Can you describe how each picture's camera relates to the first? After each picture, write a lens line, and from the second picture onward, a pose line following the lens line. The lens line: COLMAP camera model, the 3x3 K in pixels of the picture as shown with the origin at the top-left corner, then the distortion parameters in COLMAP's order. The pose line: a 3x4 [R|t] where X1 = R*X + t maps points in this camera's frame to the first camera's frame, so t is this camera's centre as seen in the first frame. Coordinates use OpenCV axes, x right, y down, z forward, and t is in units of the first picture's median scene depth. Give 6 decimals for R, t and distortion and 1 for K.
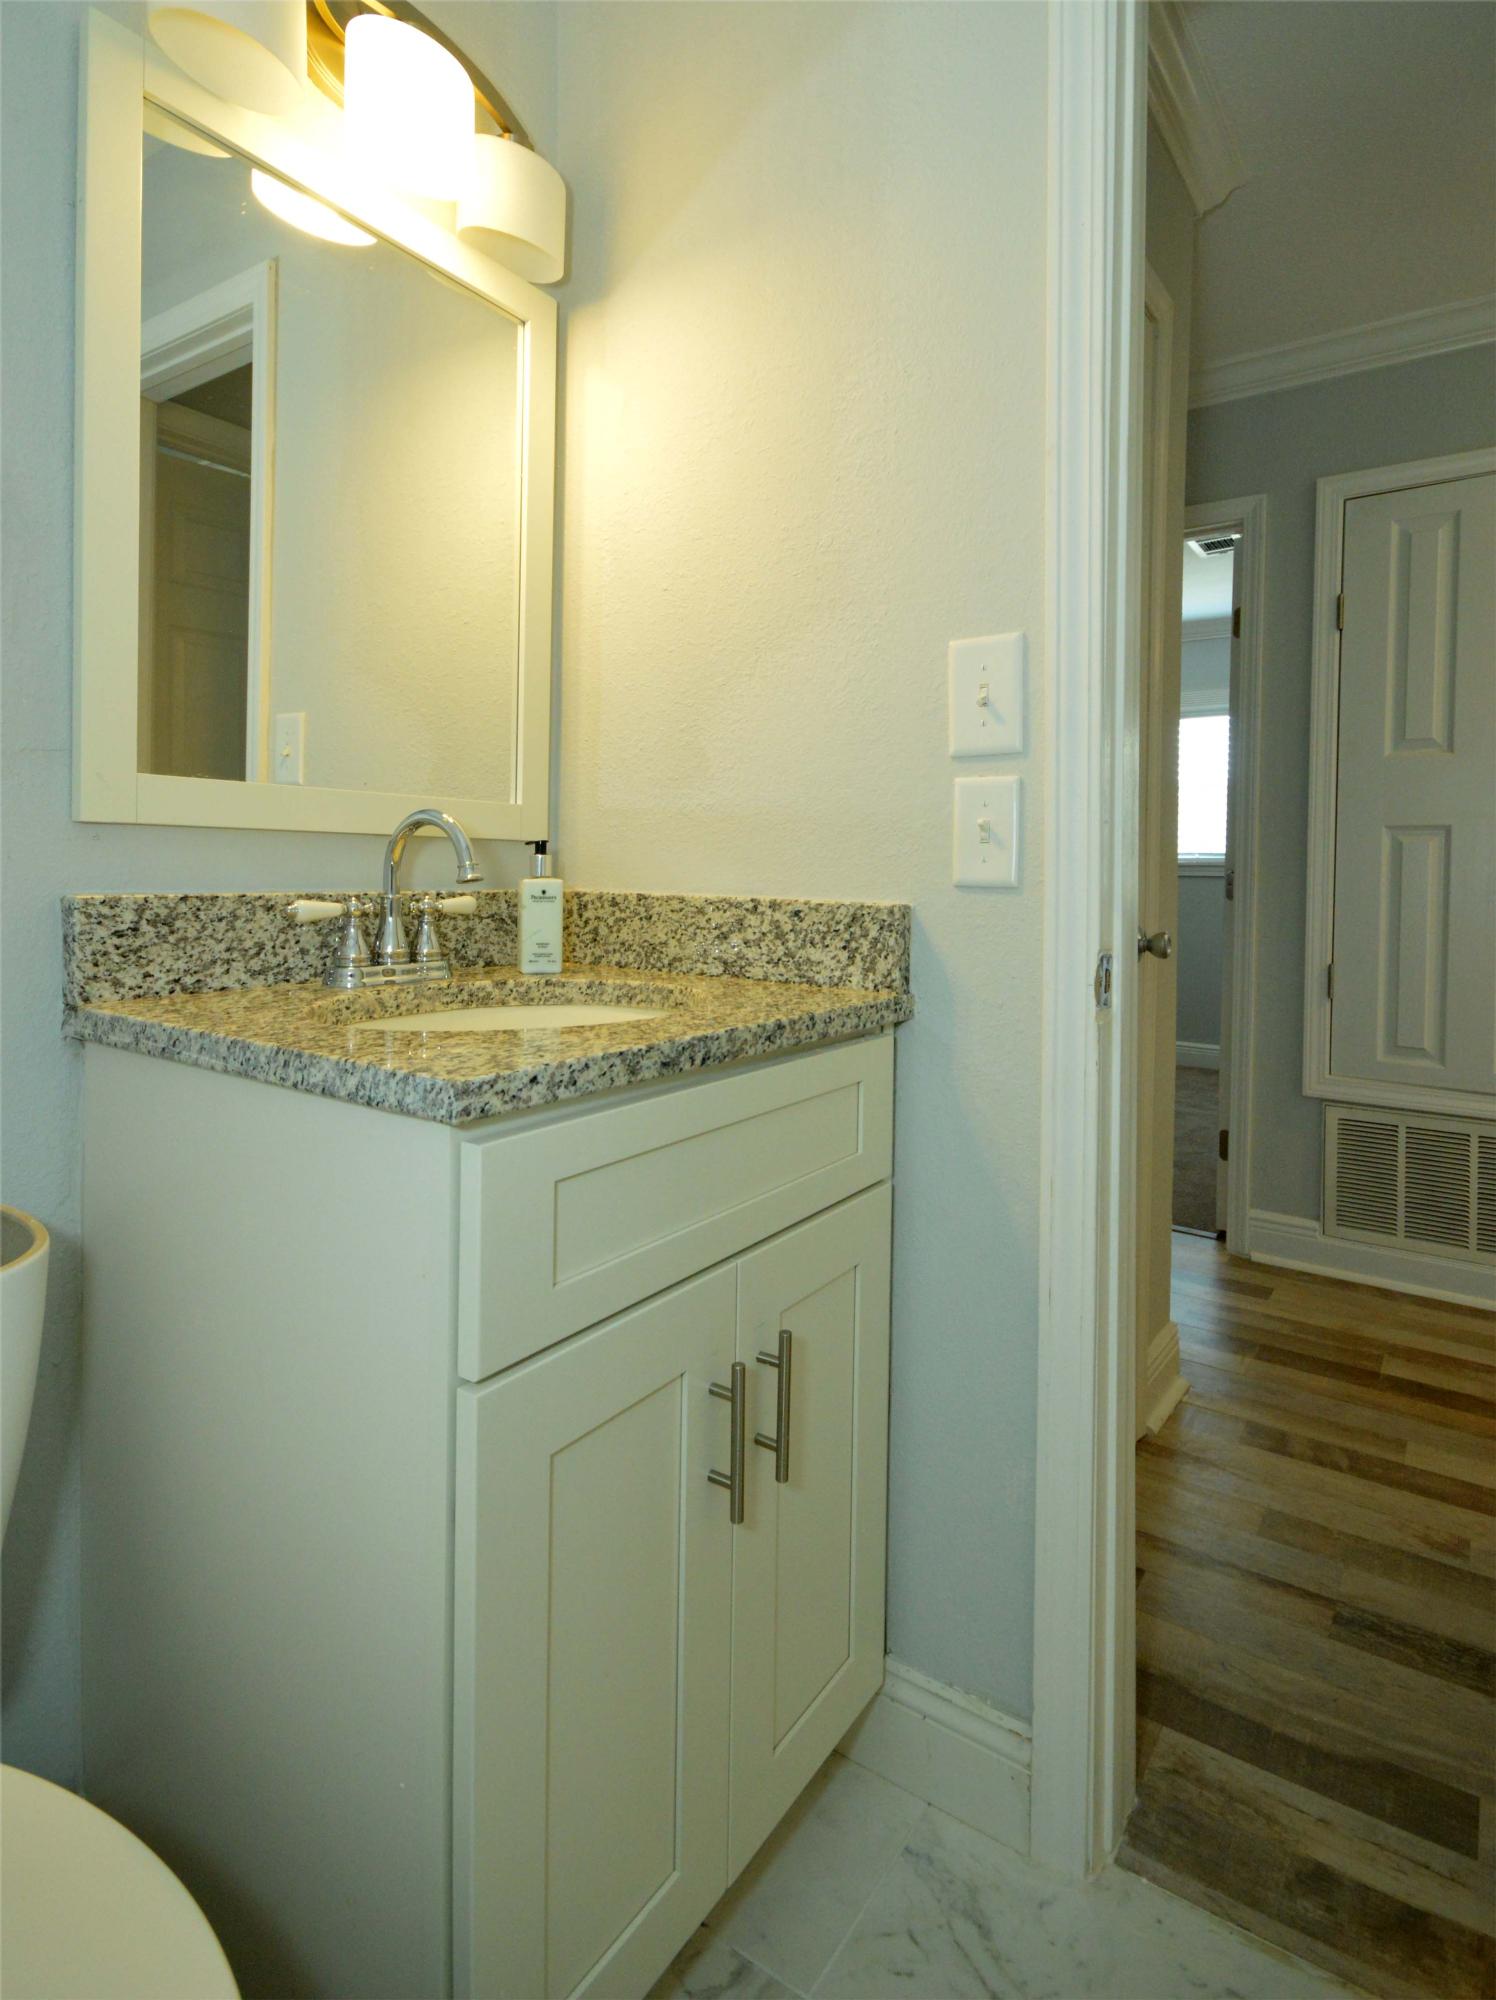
lens RADIAL K [[1084.0, 0, 748.0], [0, 1084.0, 1000.0], [0, 0, 1]] dist [0.000242, 0.000010]
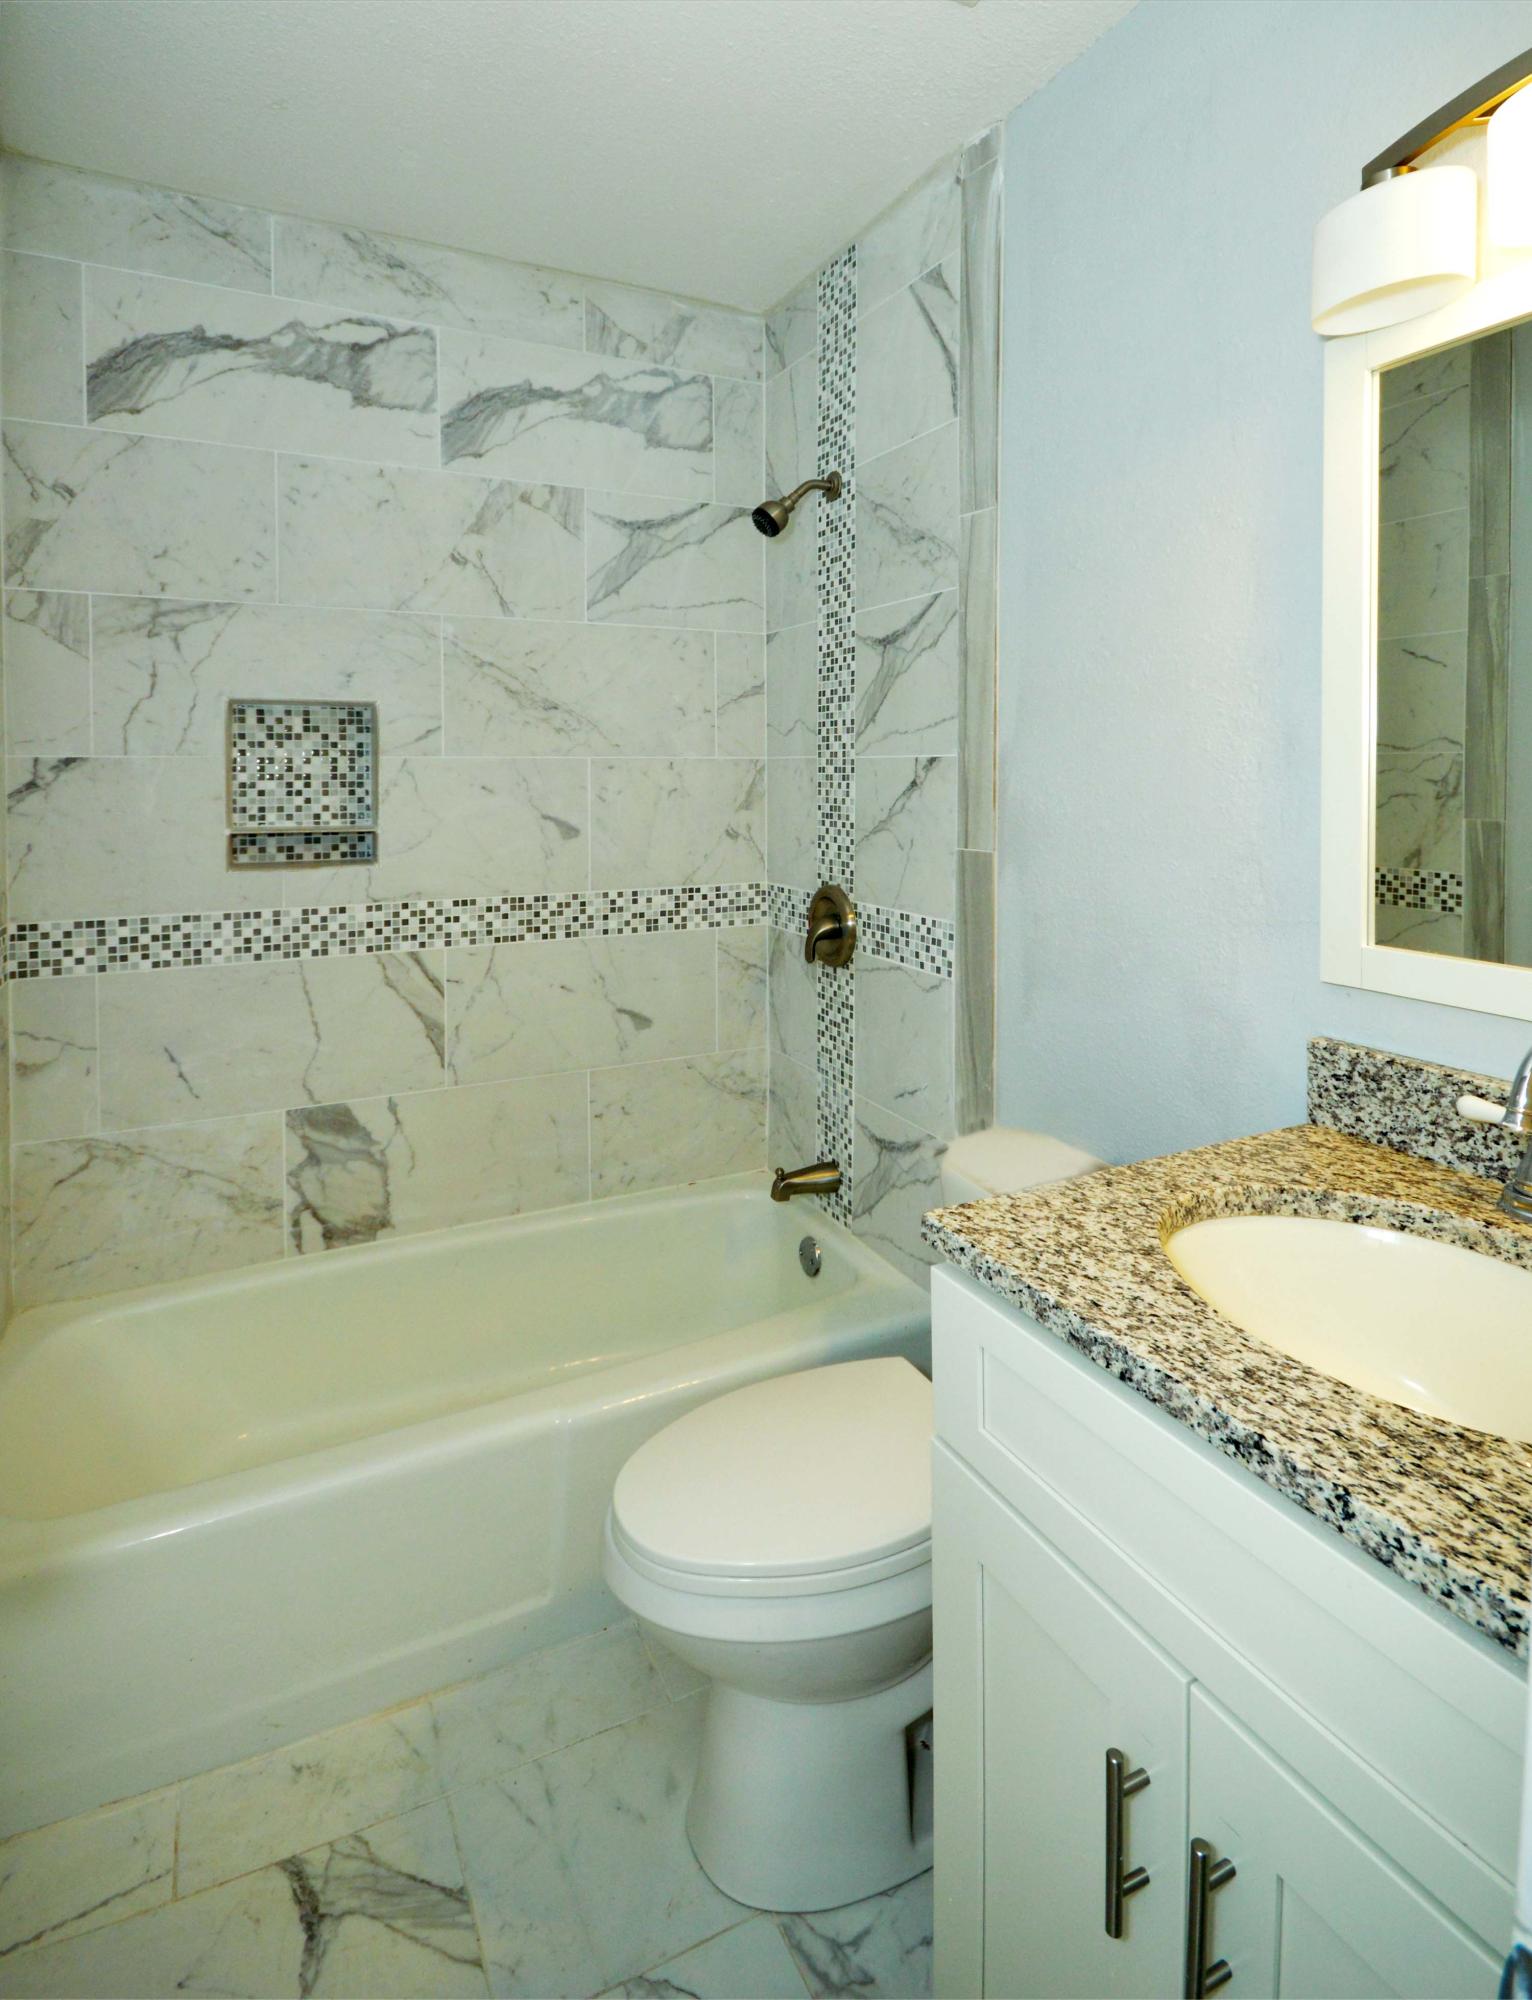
lens RADIAL K [[1017.3, 0, 766.0], [0, 1017.3, 1000.0], [0, 0, 1]] dist [0.000725, 0.000113]
pose [[-0.484103, 0.171235, -0.858093, 0.607214], [-0.108418, 0.961370, 0.253010, -0.332088], [0.868268, 0.215516, -0.446837, 0.886930]]
